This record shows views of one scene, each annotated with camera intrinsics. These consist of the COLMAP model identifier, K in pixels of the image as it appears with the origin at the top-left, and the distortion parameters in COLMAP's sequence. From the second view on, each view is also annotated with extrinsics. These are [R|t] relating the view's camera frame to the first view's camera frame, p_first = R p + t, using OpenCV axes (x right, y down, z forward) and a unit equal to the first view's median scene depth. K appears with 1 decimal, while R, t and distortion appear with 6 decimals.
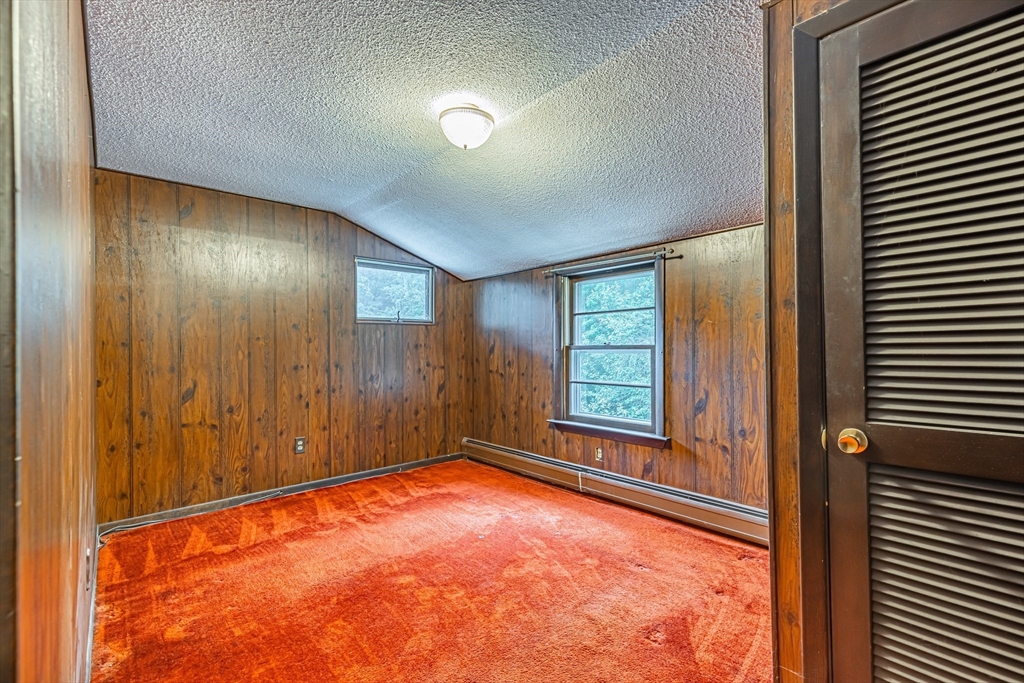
lens RADIAL K [[455.6, 0, 514.5], [0, 455.6, 343.4], [0, 0, 1]] dist [0.010495, -0.003930]
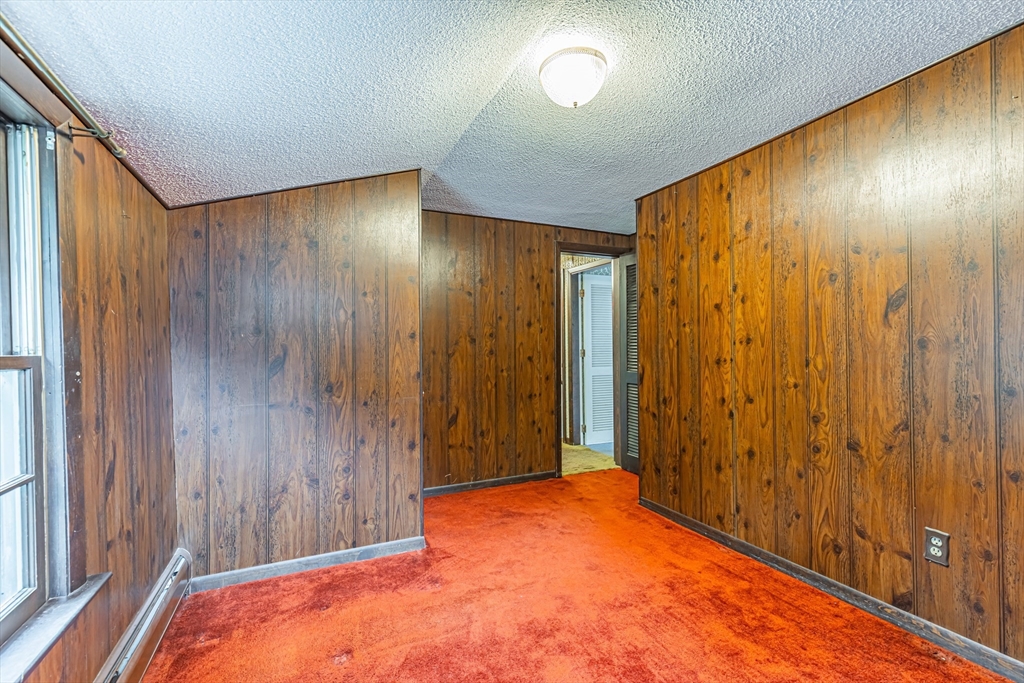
lens RADIAL K [[455.6, 0, 514.5], [0, 455.6, 343.4], [0, 0, 1]] dist [0.010495, -0.003930]
pose [[-0.957329, 0.022572, 0.288118, -0.163823], [0.018055, 0.999669, -0.018325, 0.006614], [-0.288437, -0.012341, -0.957419, 1.297316]]
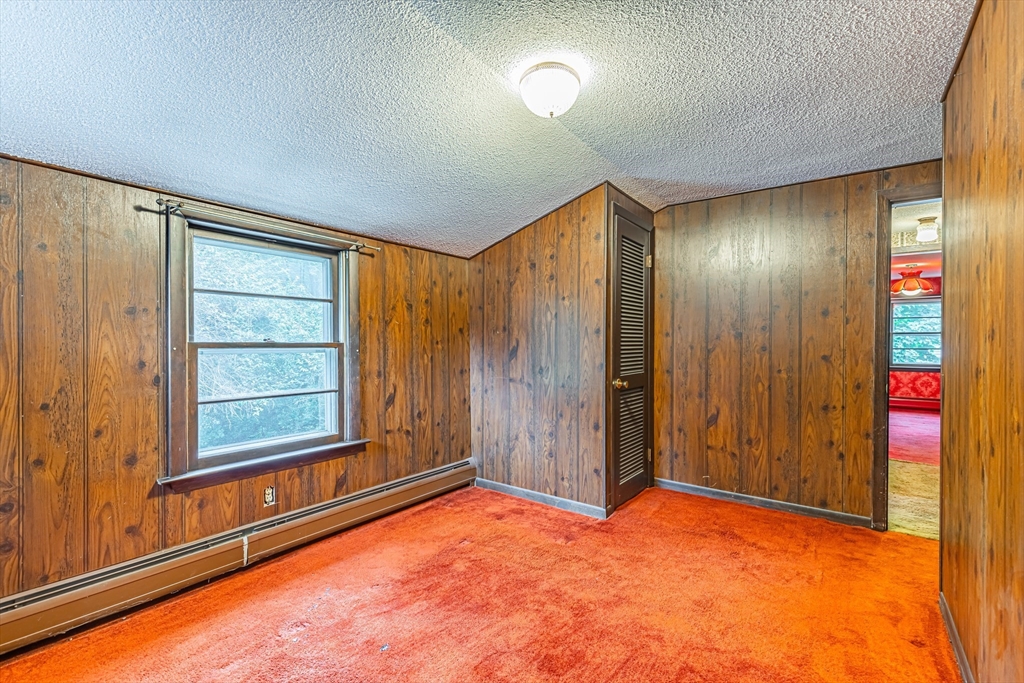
lens RADIAL K [[455.6, 0, 514.5], [0, 455.6, 343.4], [0, 0, 1]] dist [0.010495, -0.003930]
pose [[-0.203629, 0.007592, 0.979019, -0.675896], [-0.008806, 0.999915, -0.009585, 0.010369], [-0.979009, -0.010573, -0.203545, 0.890703]]
